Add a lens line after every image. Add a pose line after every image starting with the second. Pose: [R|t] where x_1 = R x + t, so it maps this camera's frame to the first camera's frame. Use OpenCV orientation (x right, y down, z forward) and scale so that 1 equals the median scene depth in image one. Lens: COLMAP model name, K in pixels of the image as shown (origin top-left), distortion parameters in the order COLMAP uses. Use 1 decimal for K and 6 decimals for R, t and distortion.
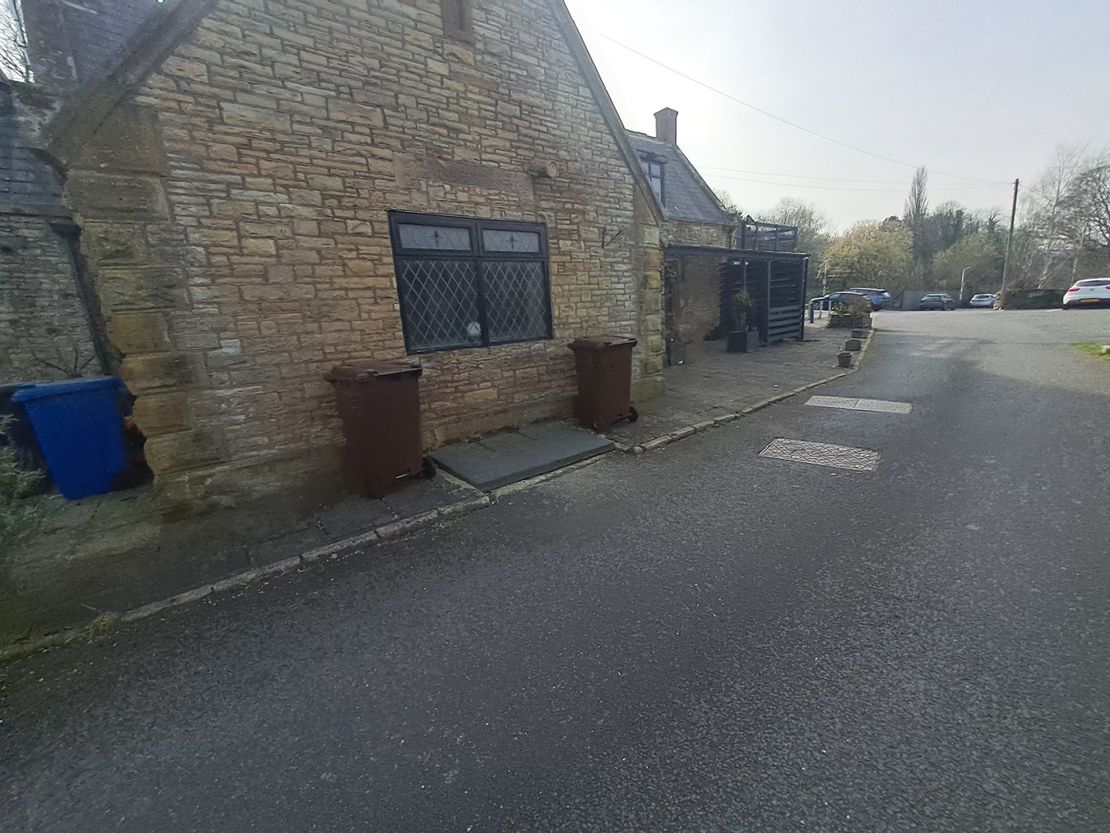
lens RADIAL K [[450.4, 0, 603.4], [0, 450.4, 394.8], [0, 0, 1]] dist [-0.001843, -0.000176]
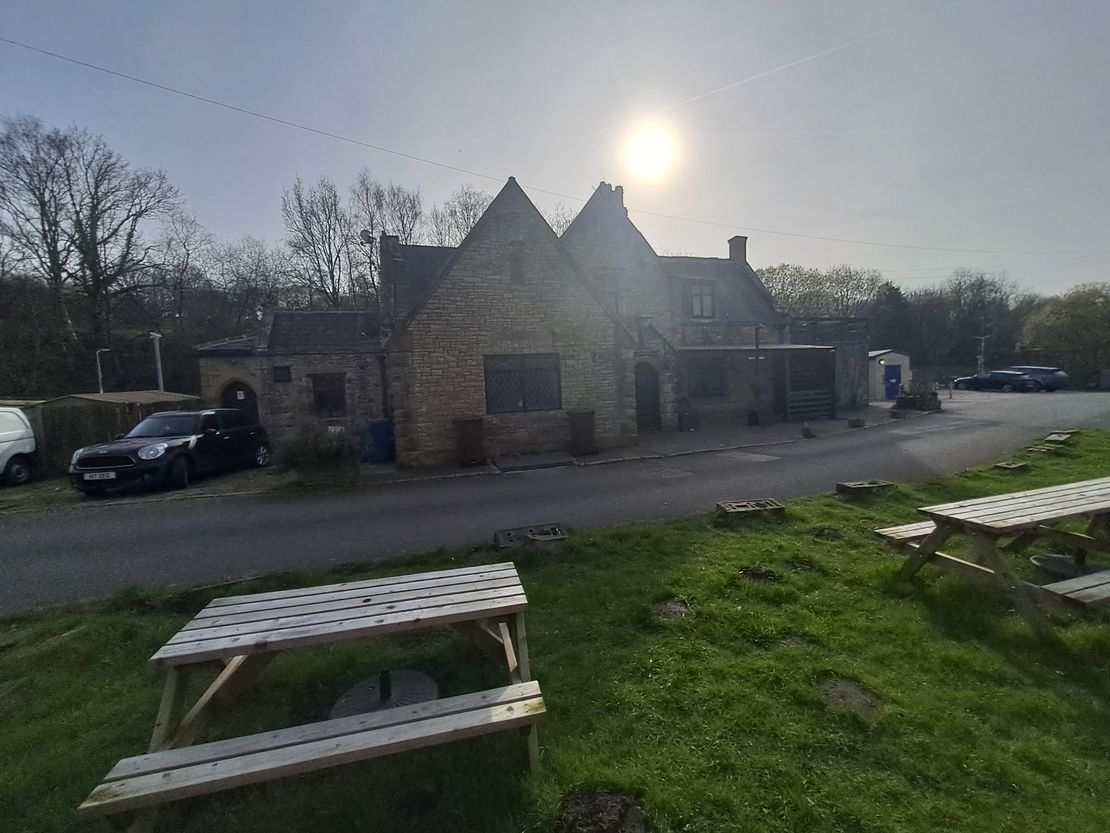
lens RADIAL K [[441.0, 0, 594.1], [0, 441.0, 409.9], [0, 0, 1]] dist [-0.000543, 0.000019]
pose [[0.933034, 0.019838, -0.359241, 0.810150], [-0.068720, 0.989923, -0.123817, 0.120565], [0.353164, 0.140212, 0.924995, -0.821692]]
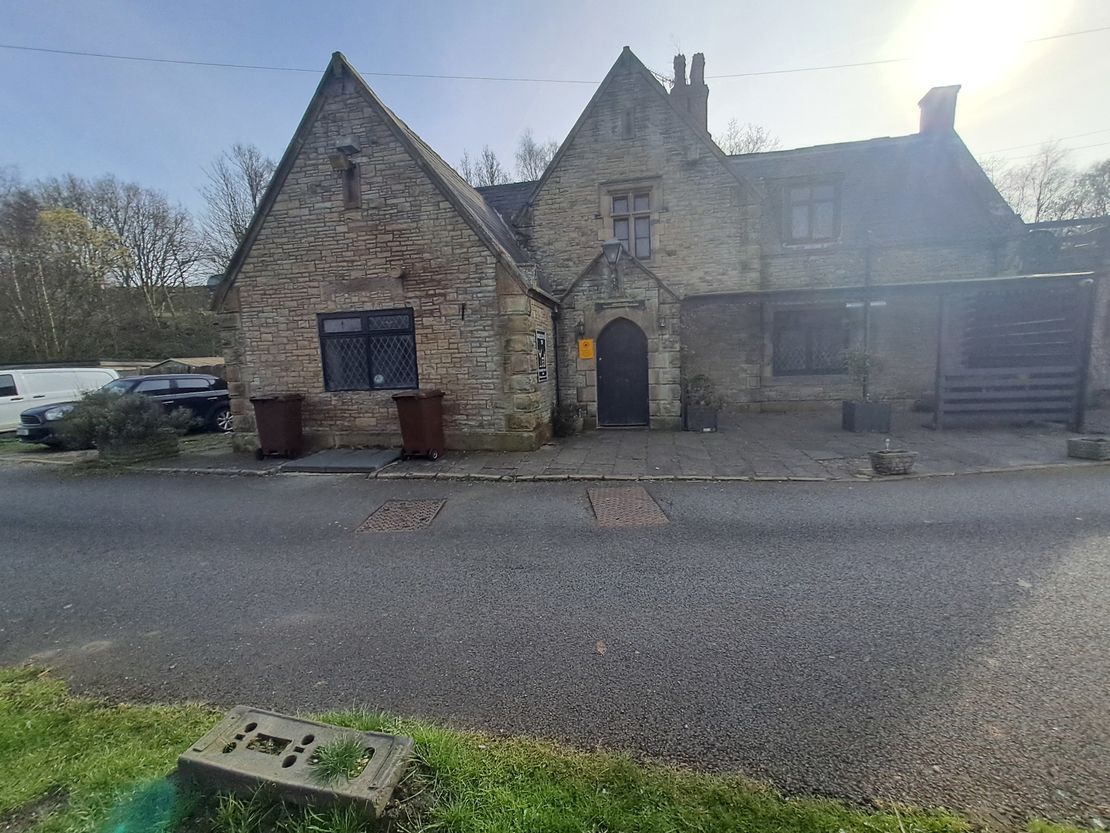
lens RADIAL K [[450.3, 0, 589.0], [0, 450.3, 416.9], [0, 0, 1]] dist [0.001023, -0.000173]
pose [[0.631286, 0.118941, -0.766375, 1.458546], [-0.154523, 0.987647, 0.025997, -0.180634], [0.760000, 0.102011, 0.641867, 0.603310]]
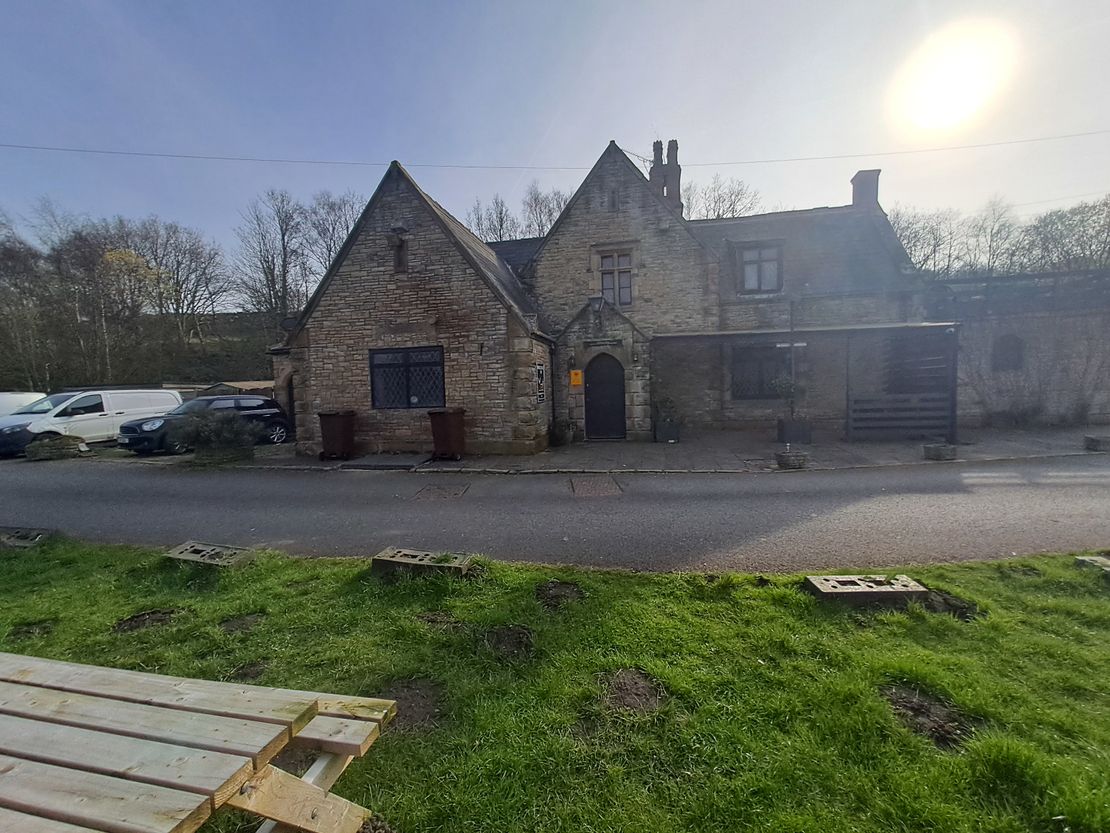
lens RADIAL K [[441.0, 0, 594.1], [0, 441.0, 409.9], [0, 0, 1]] dist [-0.000543, 0.000019]
pose [[0.637057, 0.068436, -0.767772, 1.830295], [-0.160524, 0.985991, -0.045308, -0.149580], [0.753916, 0.152110, 0.639119, 0.382944]]
